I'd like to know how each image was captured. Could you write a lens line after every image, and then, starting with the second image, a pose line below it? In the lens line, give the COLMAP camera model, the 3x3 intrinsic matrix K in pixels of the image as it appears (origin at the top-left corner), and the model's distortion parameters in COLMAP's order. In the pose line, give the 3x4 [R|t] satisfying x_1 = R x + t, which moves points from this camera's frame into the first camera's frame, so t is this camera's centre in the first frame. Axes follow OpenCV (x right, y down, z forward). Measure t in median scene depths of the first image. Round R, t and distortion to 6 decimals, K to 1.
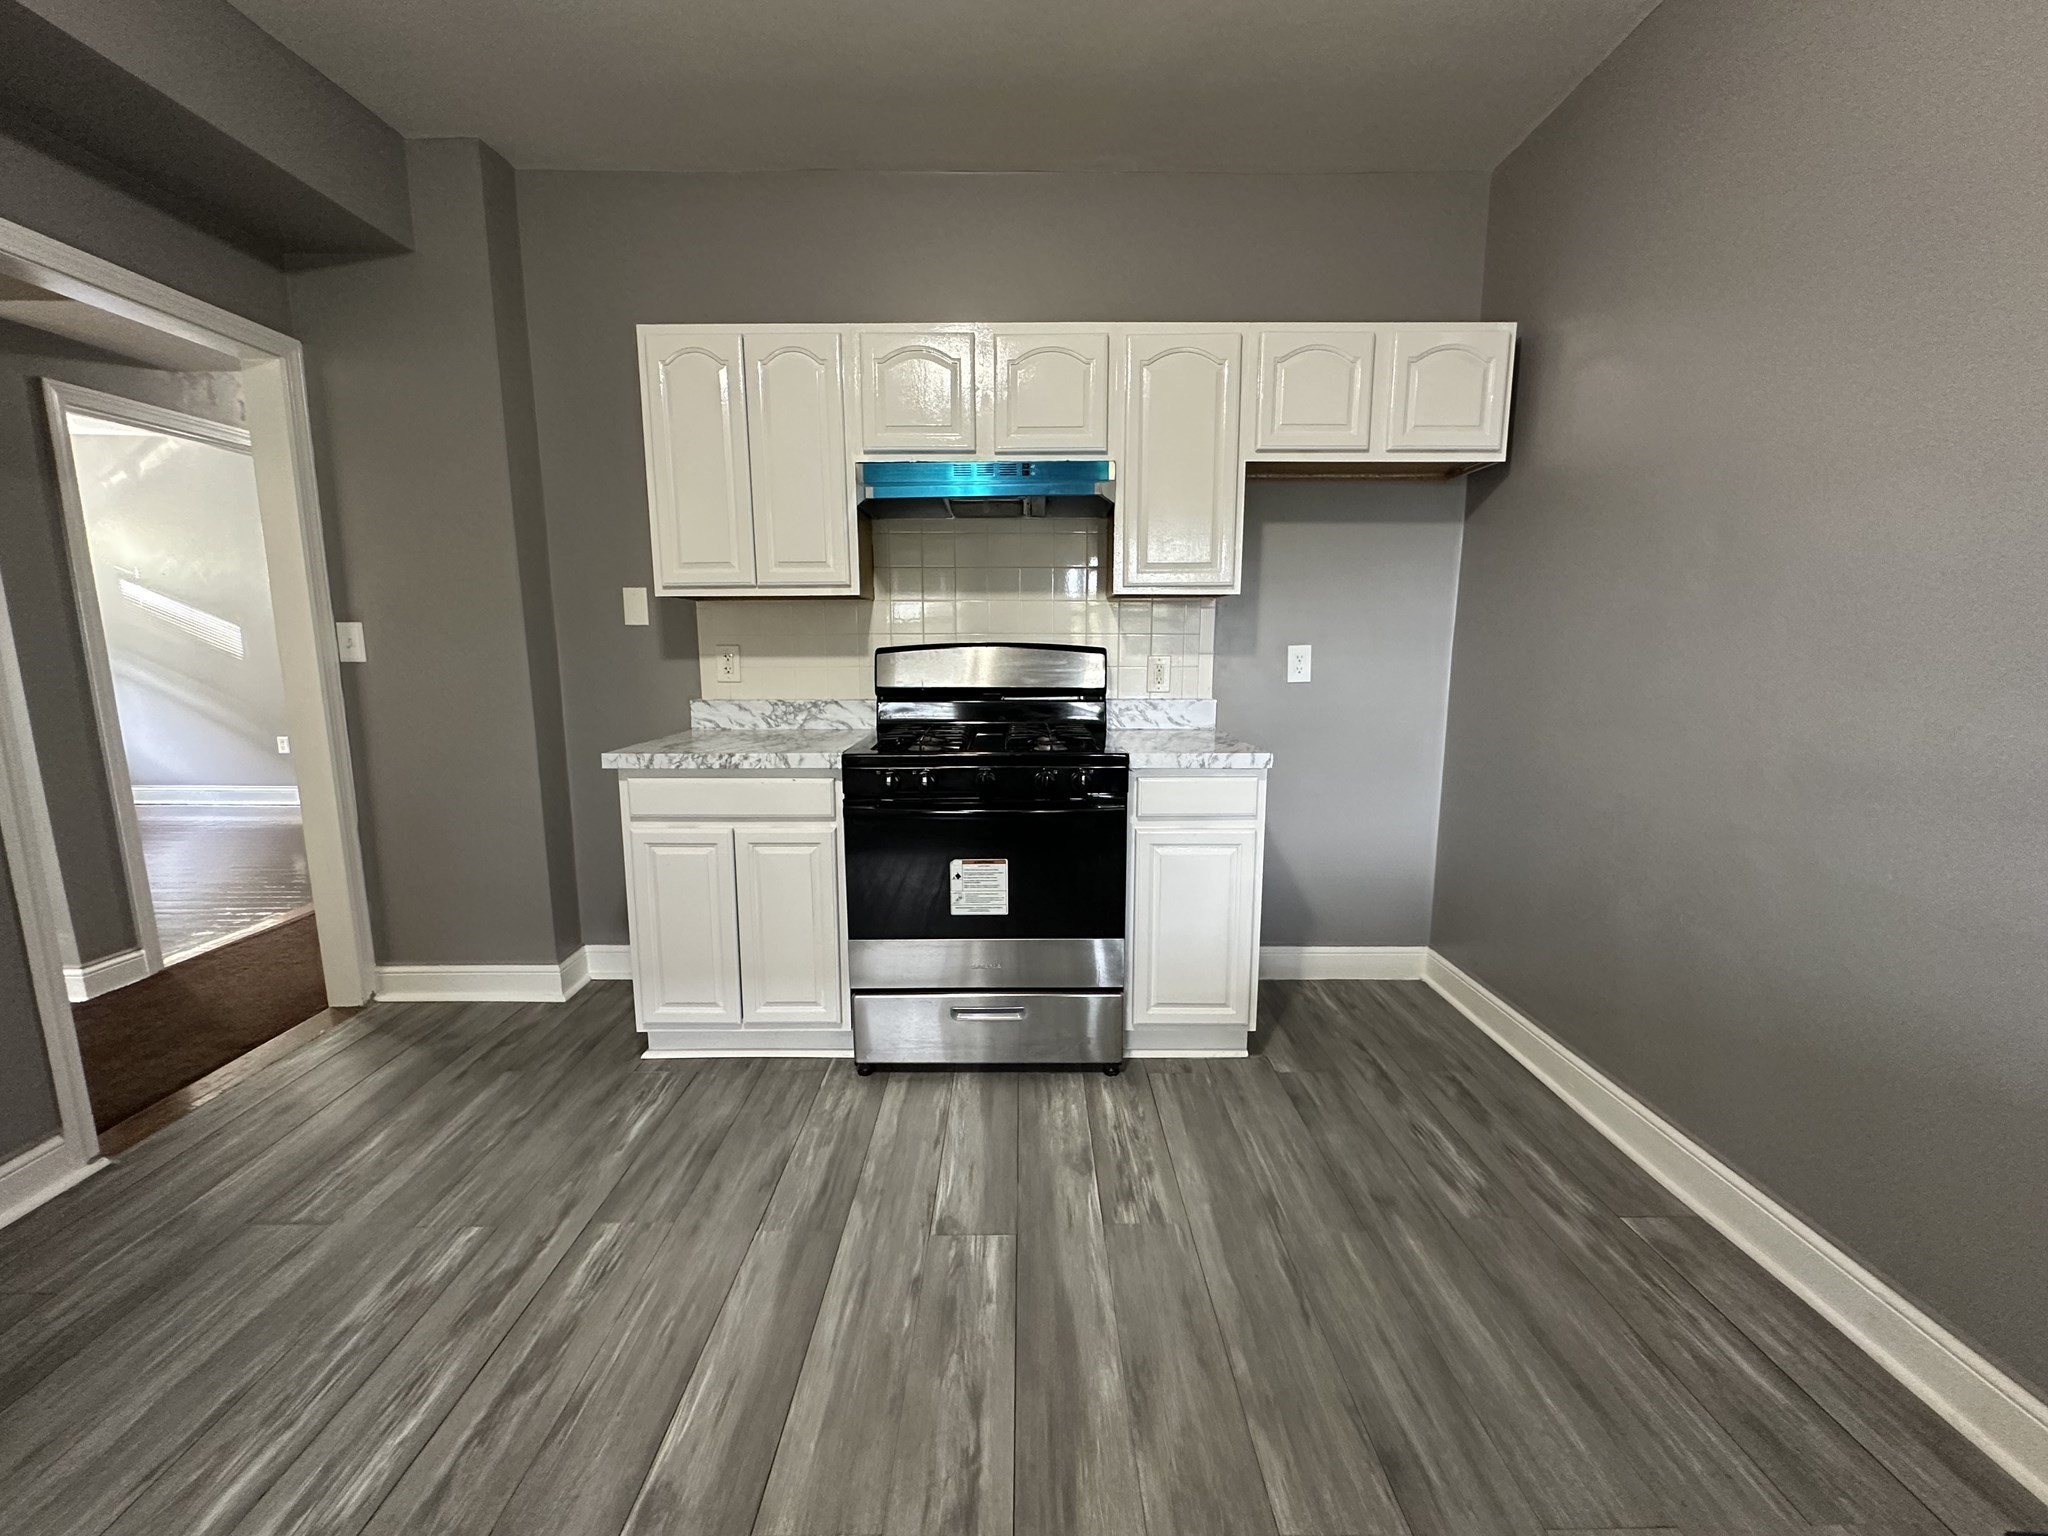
lens RADIAL K [[819.4, 0, 1024.0], [0, 819.4, 768.0], [0, 0, 1]] dist [-0.002826, -0.000121]
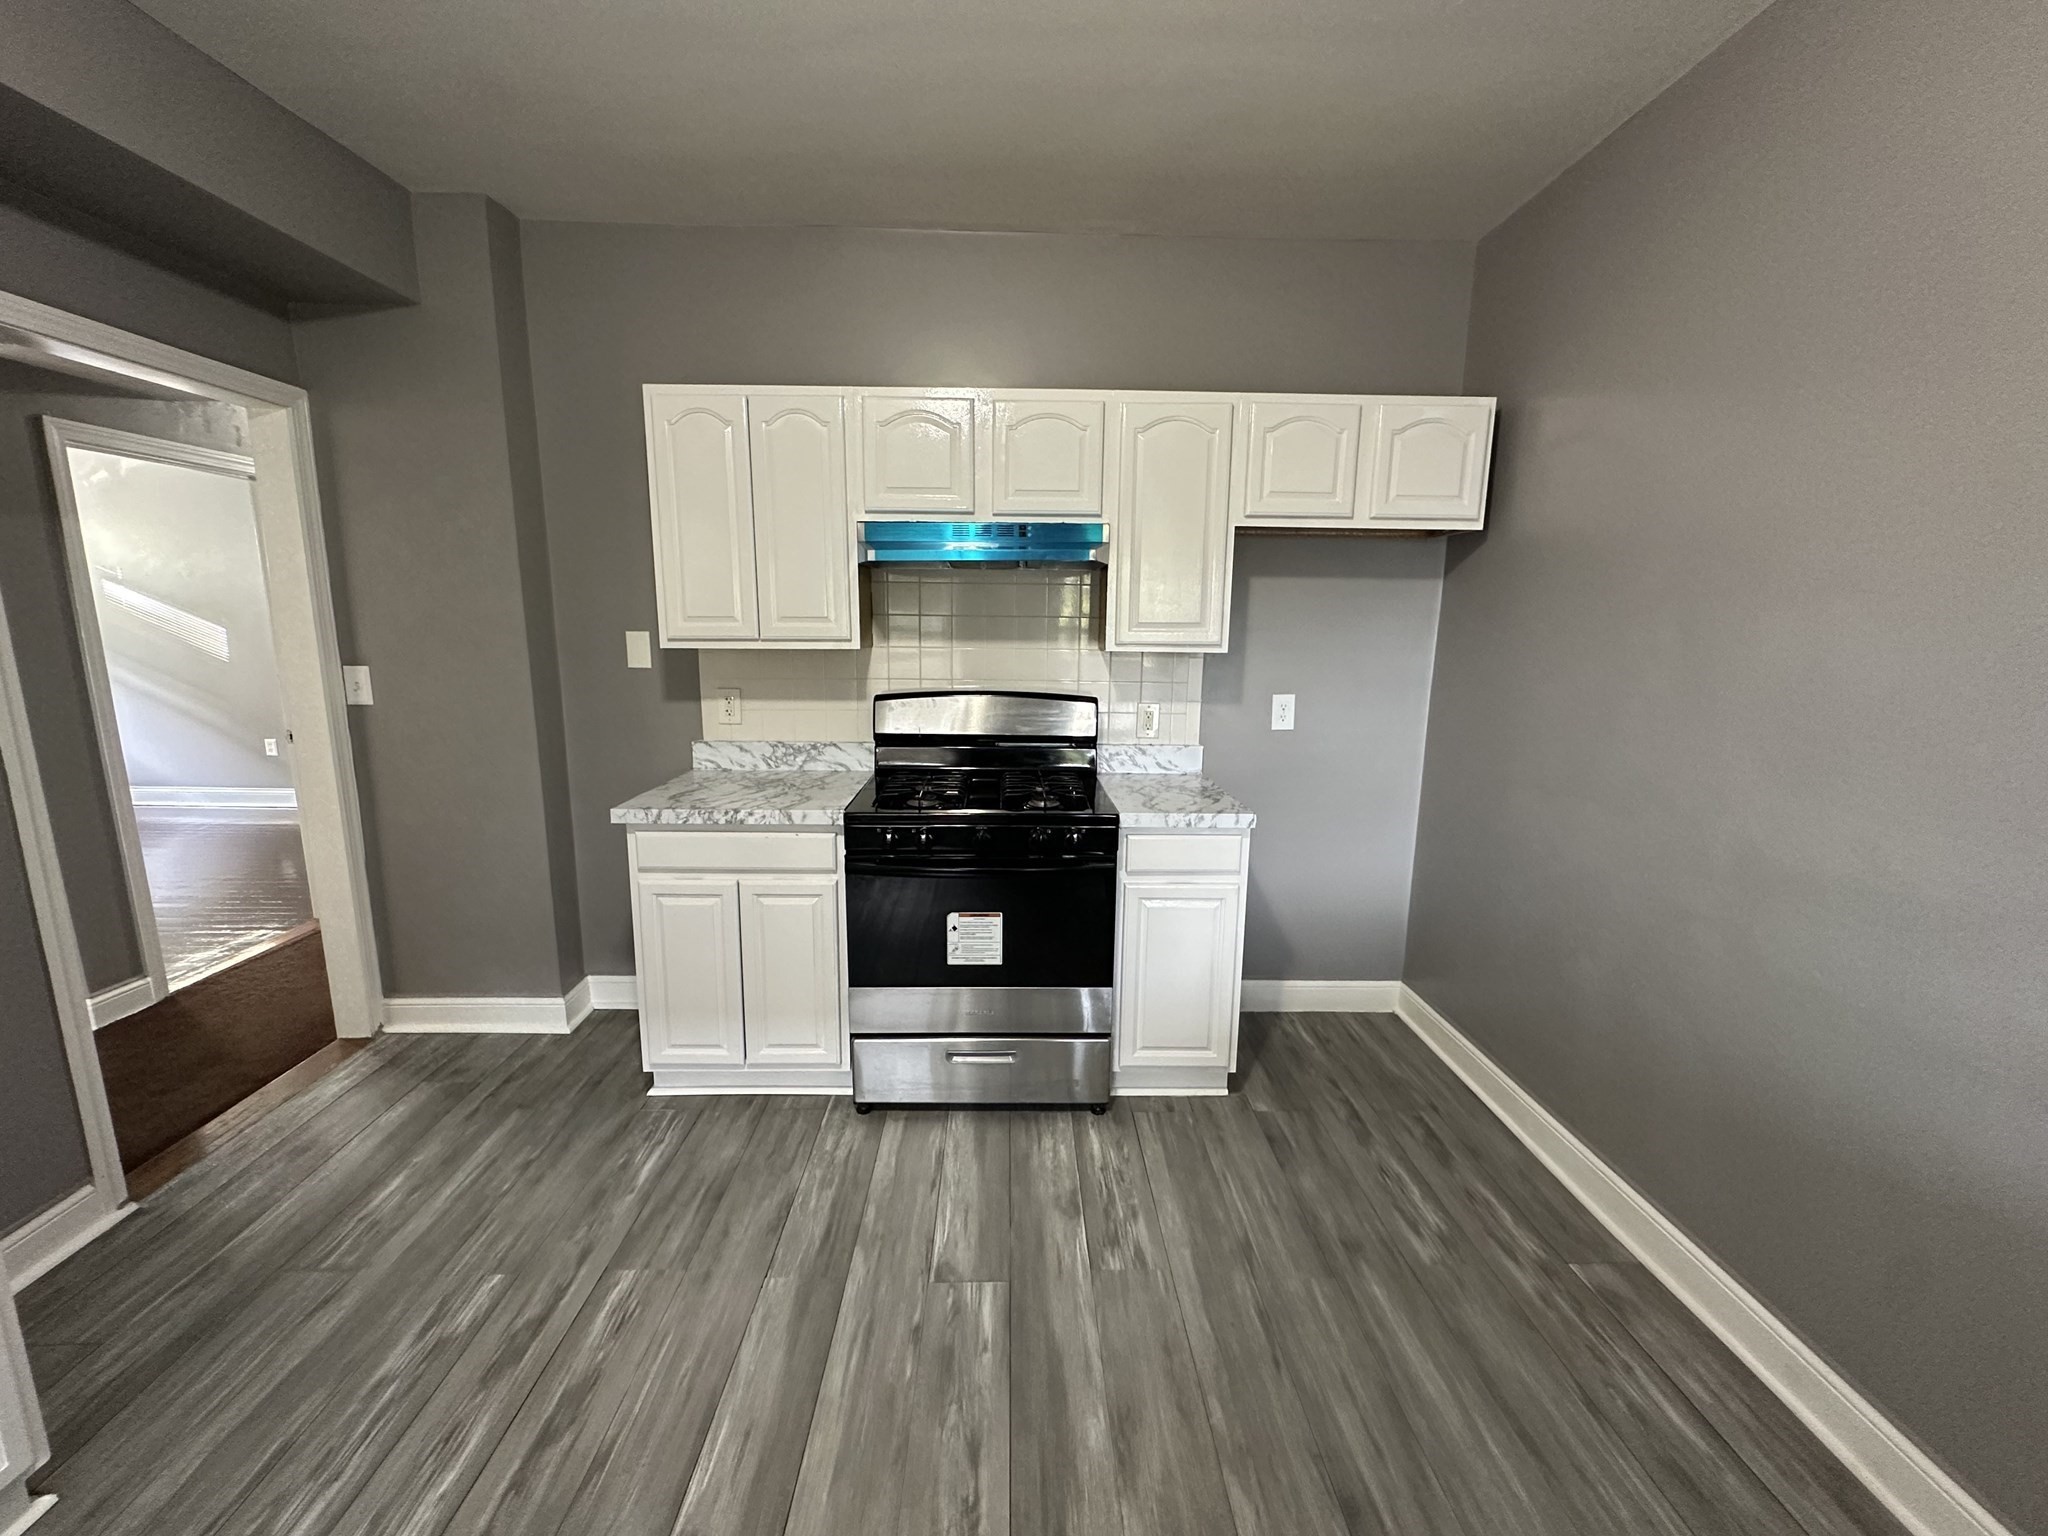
lens RADIAL K [[819.4, 0, 1024.0], [0, 819.4, 768.0], [0, 0, 1]] dist [-0.002826, -0.000121]
pose [[0.999795, 0.009657, 0.017788, -0.012663], [-0.010049, 0.999705, 0.022094, -0.098056], [-0.017570, -0.022268, 0.999598, -0.042392]]
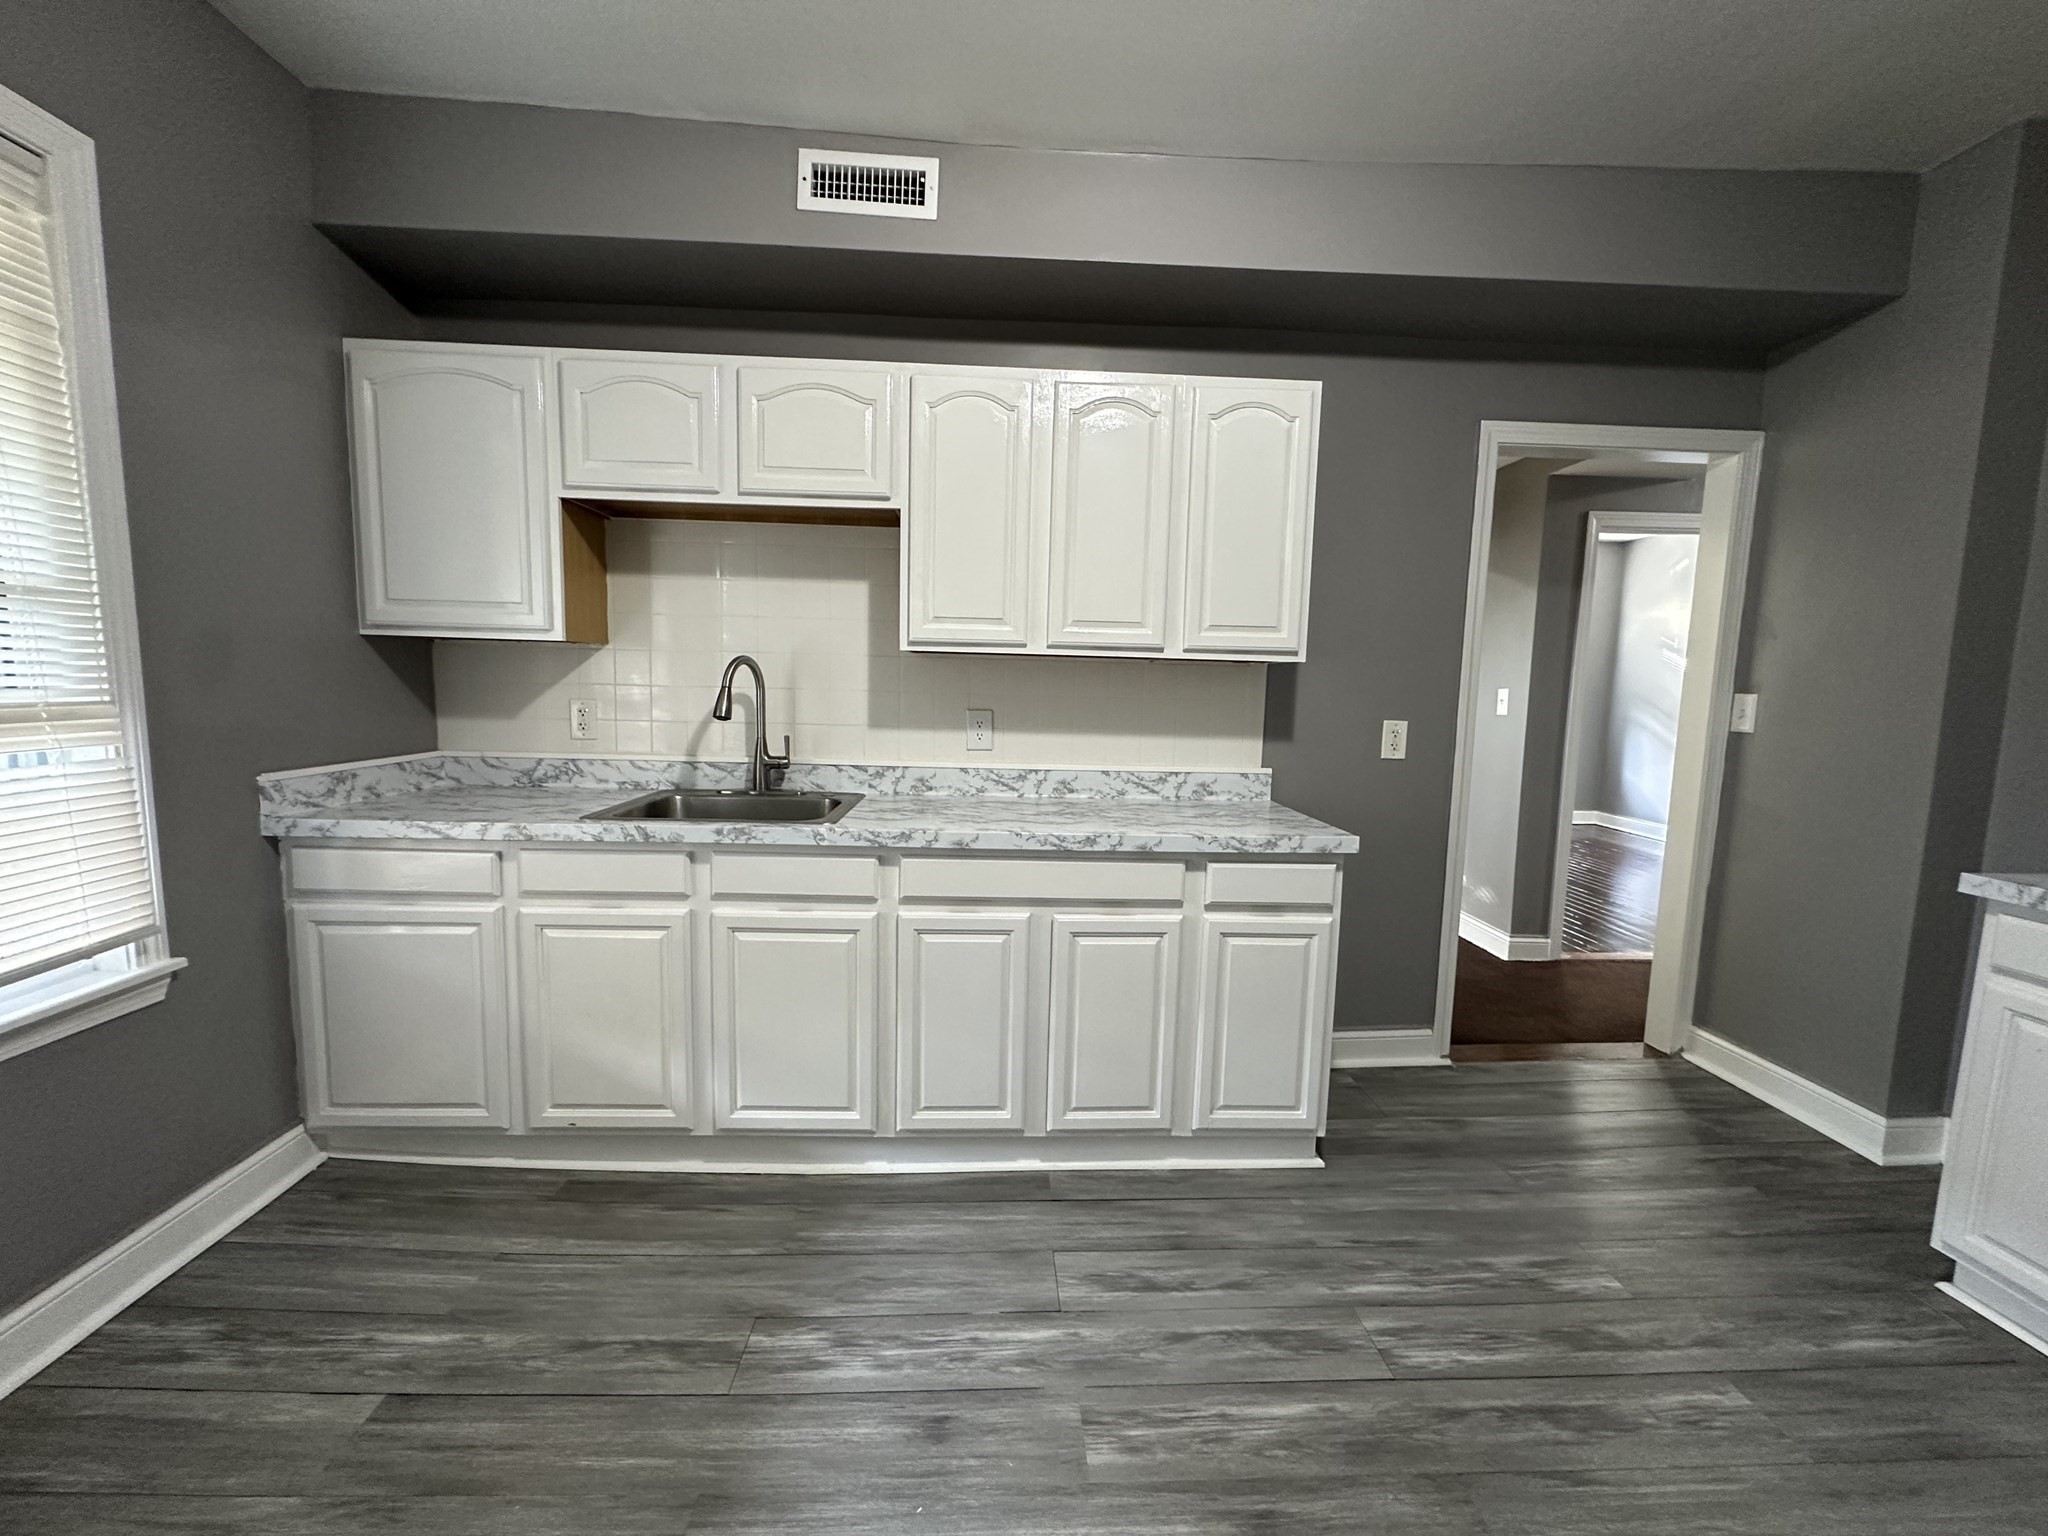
lens RADIAL K [[819.4, 0, 1024.0], [0, 819.4, 768.0], [0, 0, 1]] dist [-0.002826, -0.000121]
pose [[0.046021, 0.110306, -0.992832, 0.194930], [-0.179047, 0.978701, 0.100436, -0.033355], [0.982764, 0.173141, 0.064790, 0.068001]]
